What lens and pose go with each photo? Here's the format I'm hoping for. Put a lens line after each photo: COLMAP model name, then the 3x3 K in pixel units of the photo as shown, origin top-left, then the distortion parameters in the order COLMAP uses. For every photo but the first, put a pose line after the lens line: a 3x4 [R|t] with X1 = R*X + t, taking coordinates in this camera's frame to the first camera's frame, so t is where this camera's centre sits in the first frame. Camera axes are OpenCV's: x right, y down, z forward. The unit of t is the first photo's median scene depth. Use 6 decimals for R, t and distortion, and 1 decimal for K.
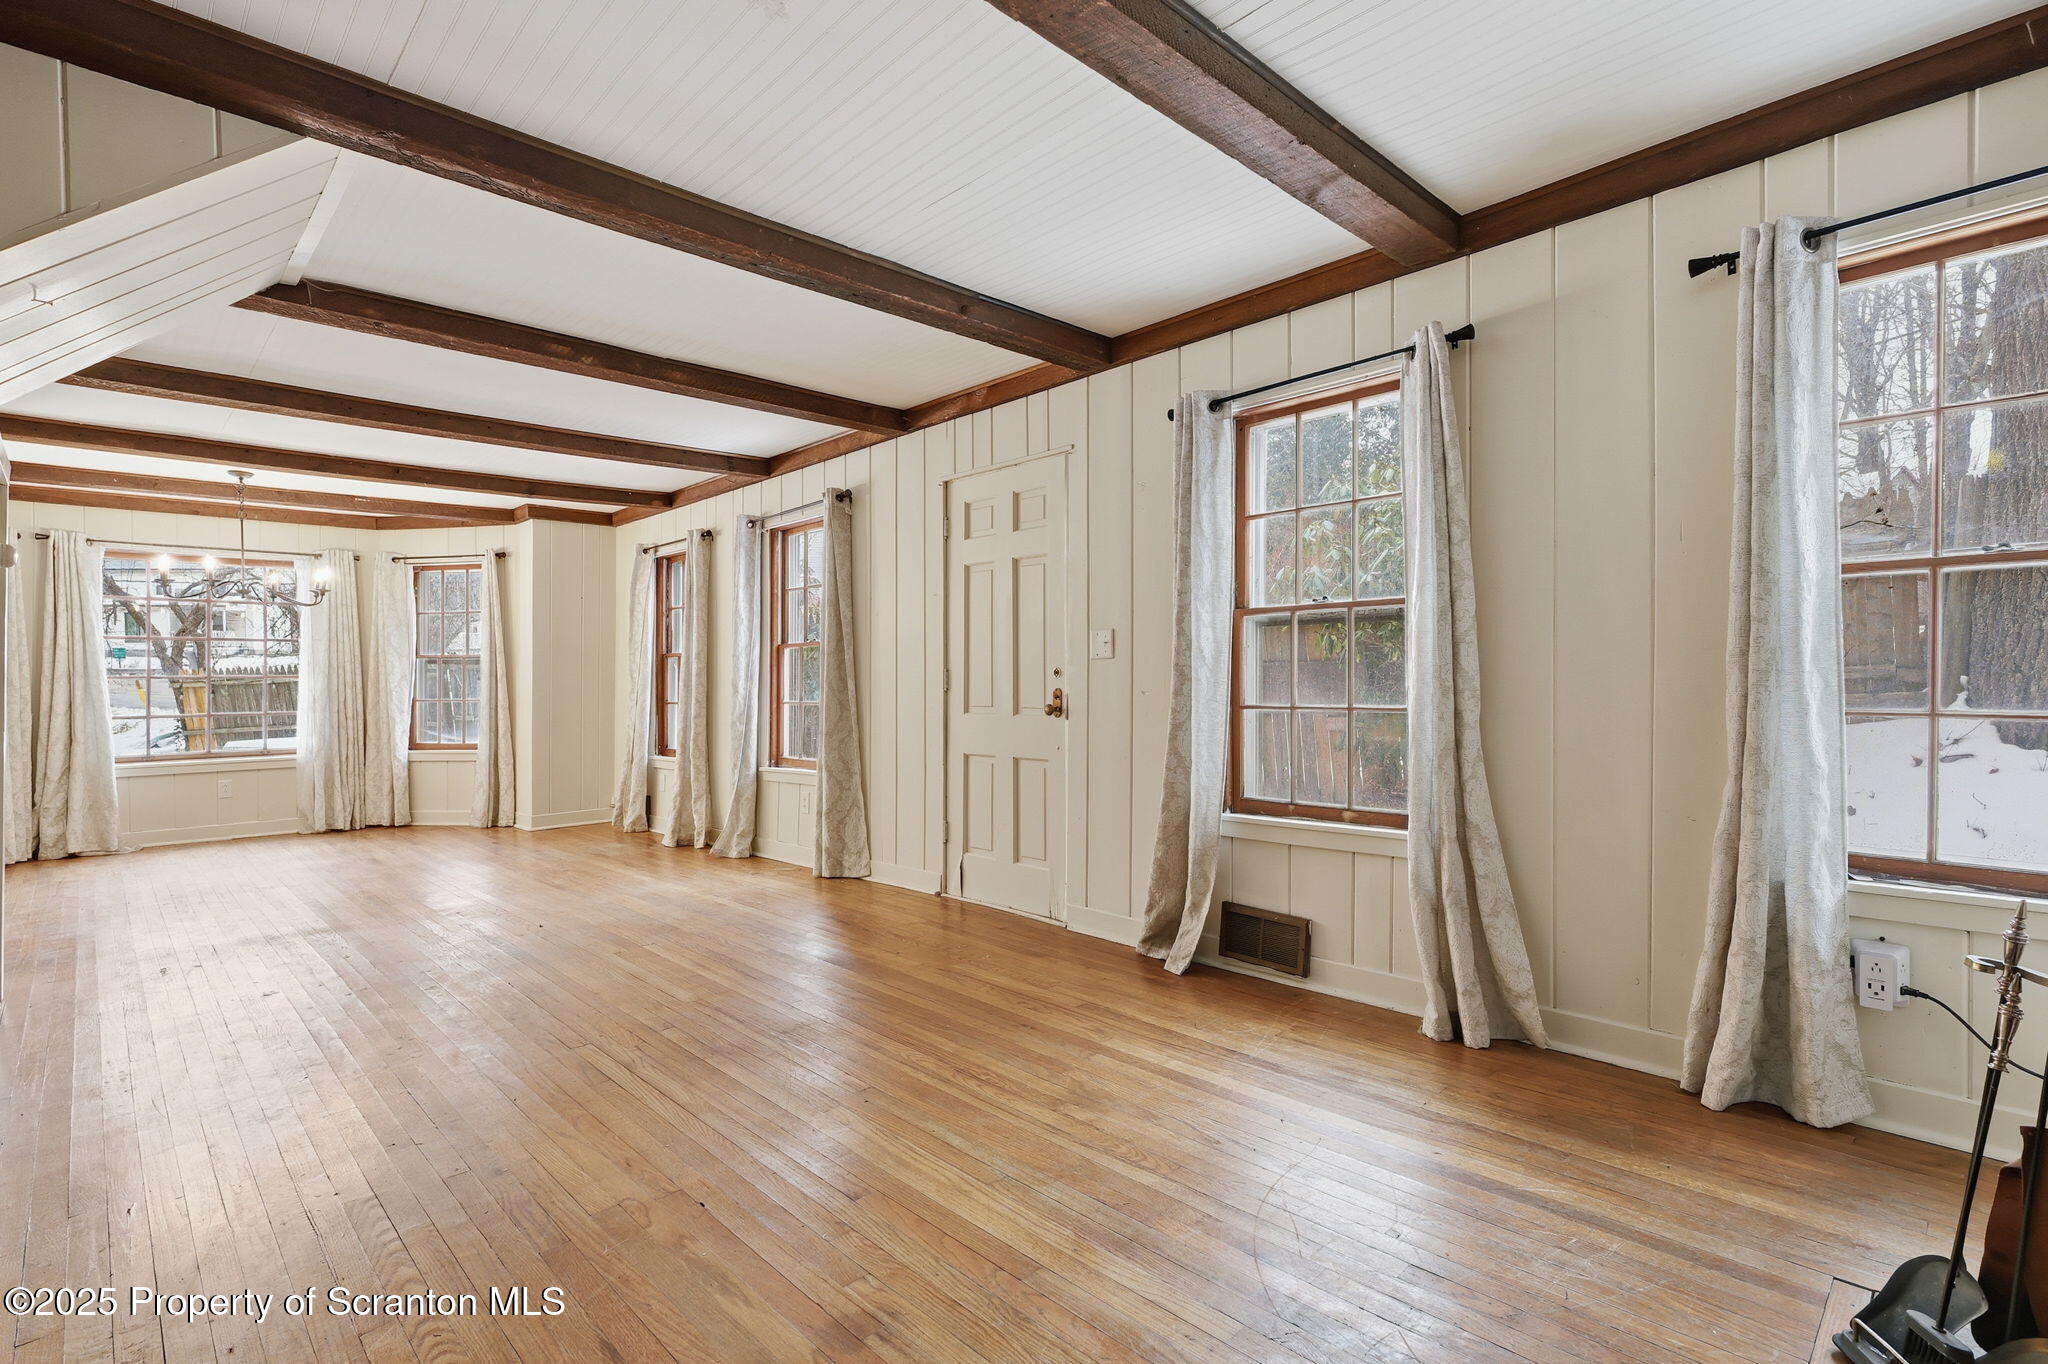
lens RADIAL K [[981.2, 0, 1024.0], [0, 981.2, 682.0], [0, 0, 1]] dist [0.000273, 0.000038]
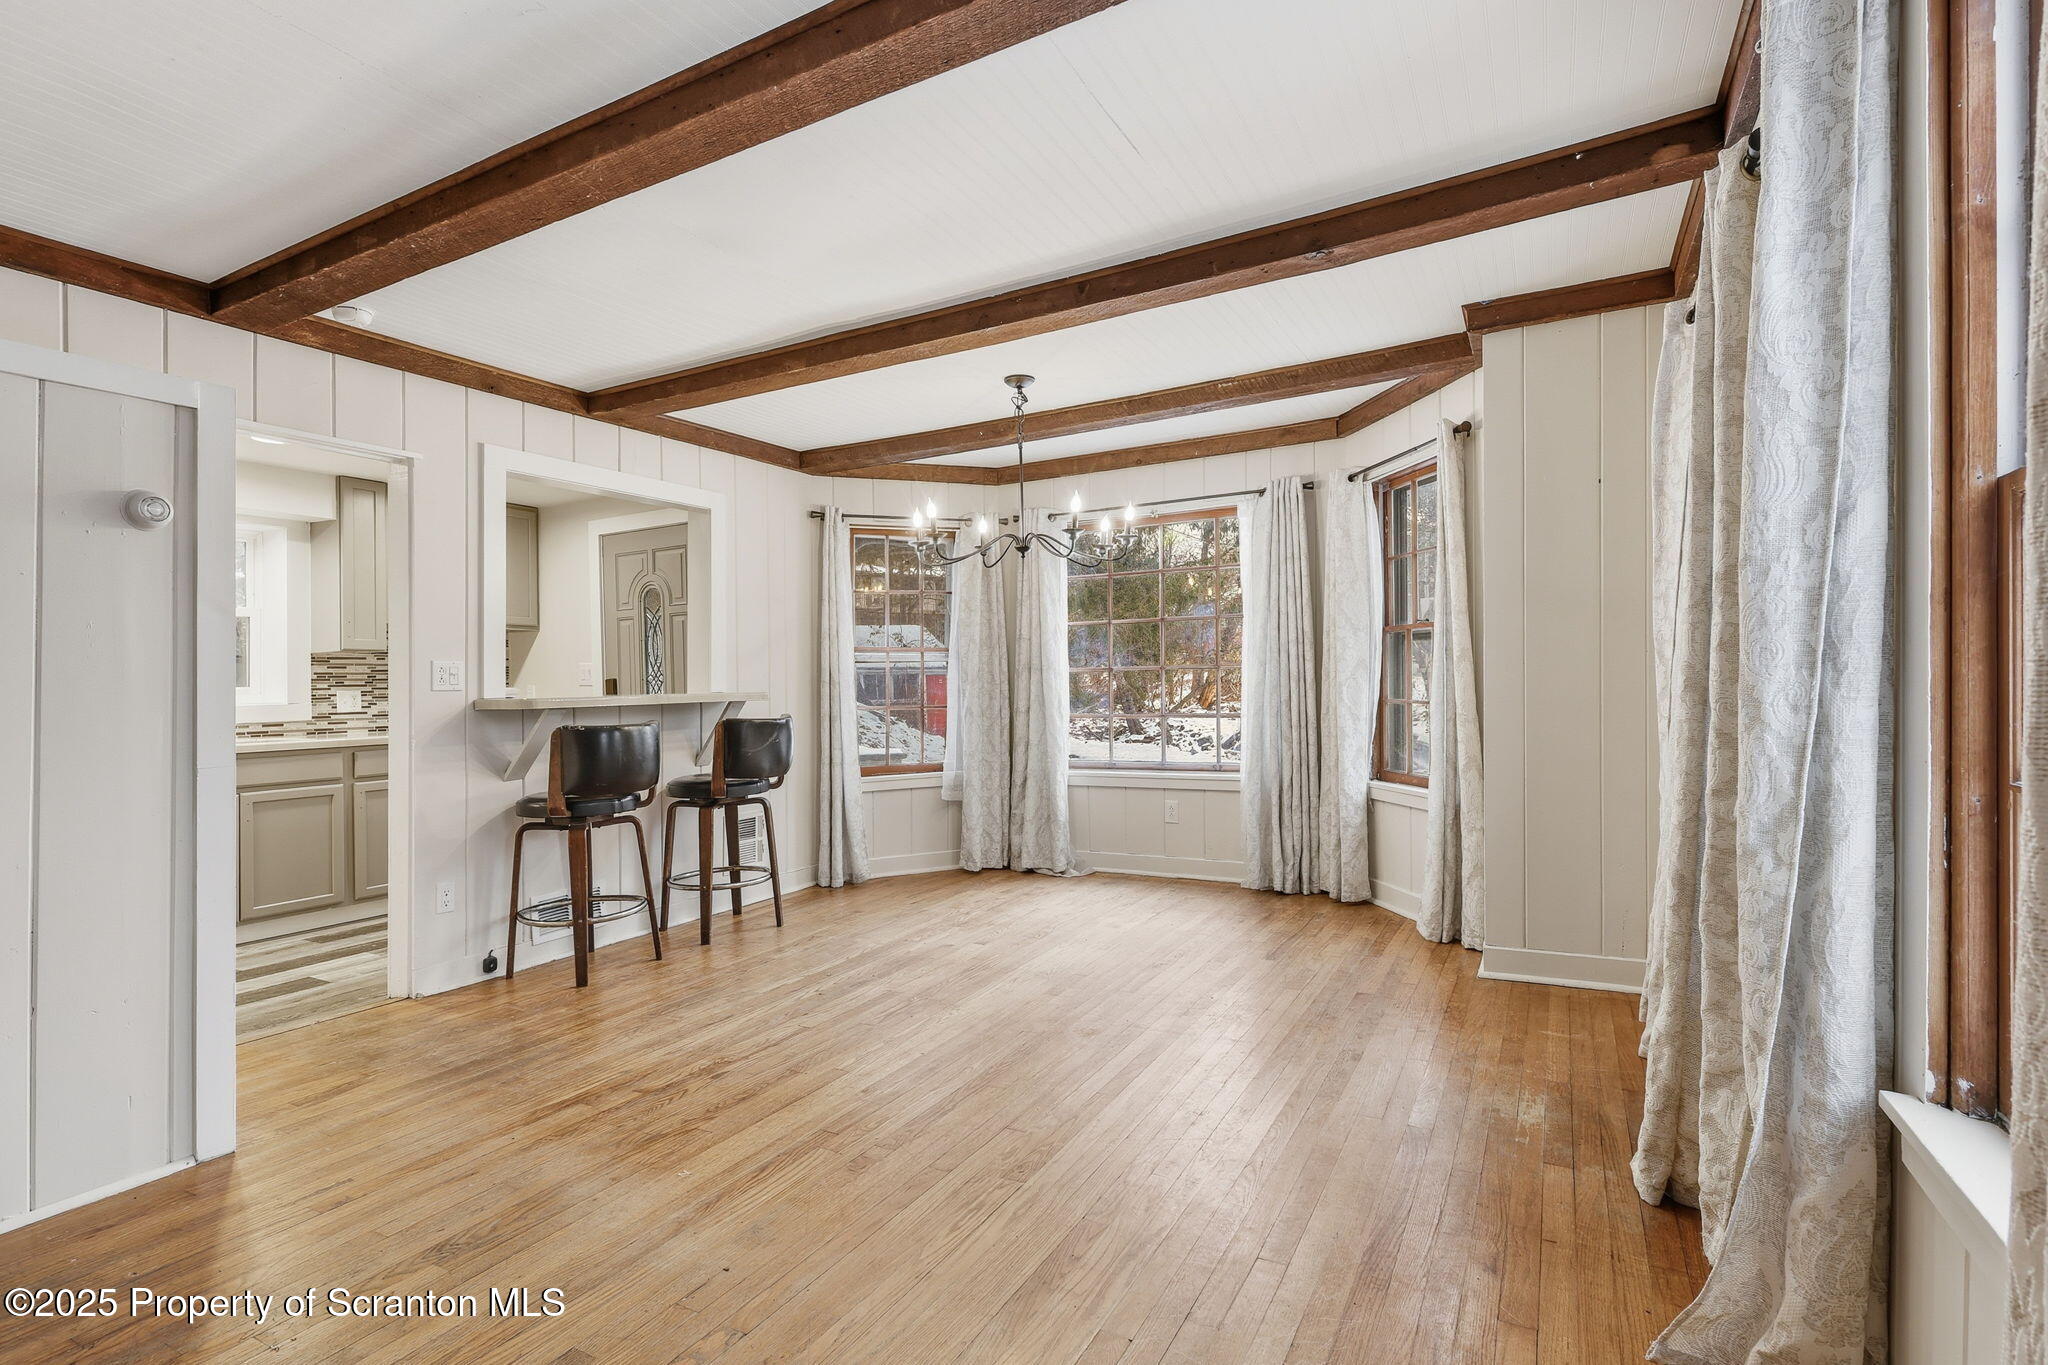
lens RADIAL K [[981.2, 0, 1024.0], [0, 981.2, 682.5], [0, 0, 1]] dist [0.000273, 0.000038]
pose [[0.296439, 0.004260, -0.955042, -0.103836], [0.018825, 0.999770, 0.010303, -0.003366], [0.954866, -0.021033, 0.296291, 0.638060]]
